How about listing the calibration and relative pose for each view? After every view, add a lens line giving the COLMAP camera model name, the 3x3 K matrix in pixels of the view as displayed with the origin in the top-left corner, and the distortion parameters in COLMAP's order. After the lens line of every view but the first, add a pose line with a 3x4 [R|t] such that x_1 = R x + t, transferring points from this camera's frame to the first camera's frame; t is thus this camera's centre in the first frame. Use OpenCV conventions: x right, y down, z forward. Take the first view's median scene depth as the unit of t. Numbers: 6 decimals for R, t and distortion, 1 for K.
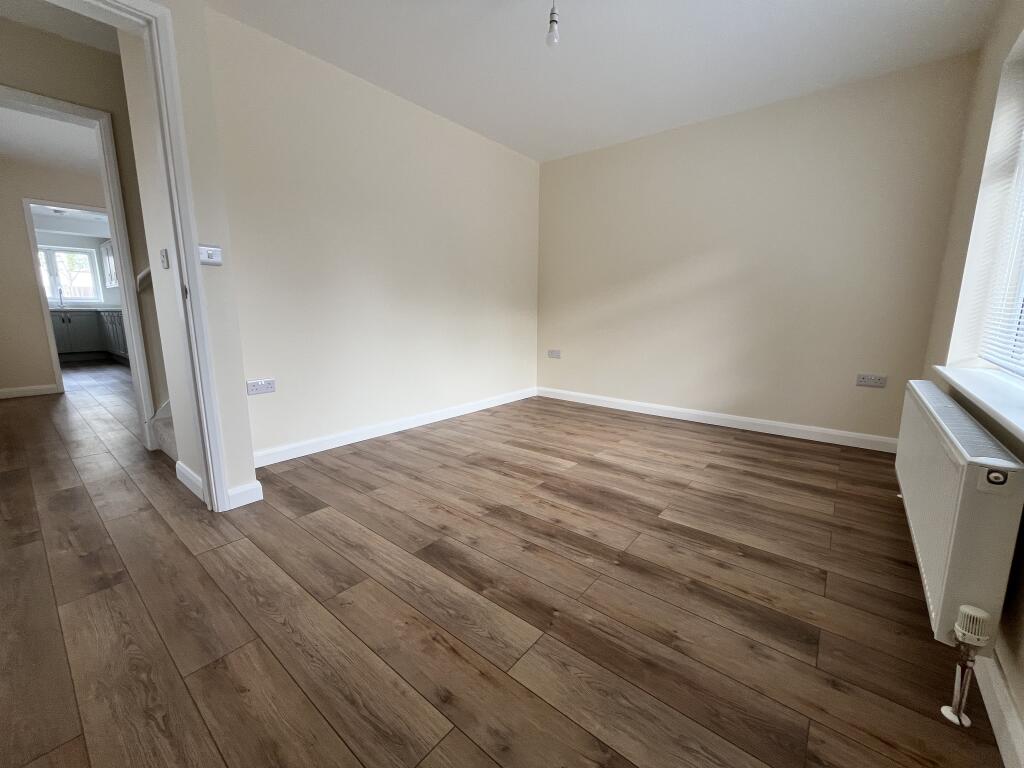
lens RADIAL K [[416.3, 0, 514.0], [0, 416.3, 382.4], [0, 0, 1]] dist [-0.002113, -0.000279]
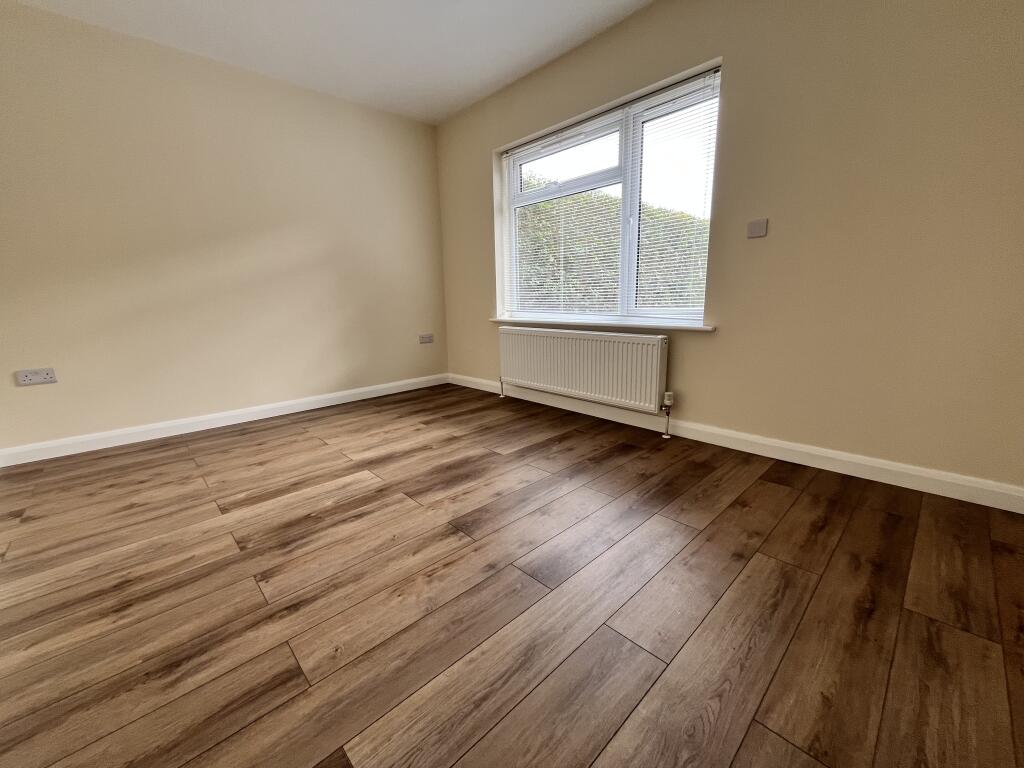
lens RADIAL K [[416.3, 0, 513.7], [0, 416.3, 381.3], [0, 0, 1]] dist [-0.002113, -0.000279]
pose [[0.129681, -0.206316, 0.969854, -0.622261], [0.193918, 0.964503, 0.179249, -0.072314], [-0.972409, 0.164826, 0.165086, 0.599546]]
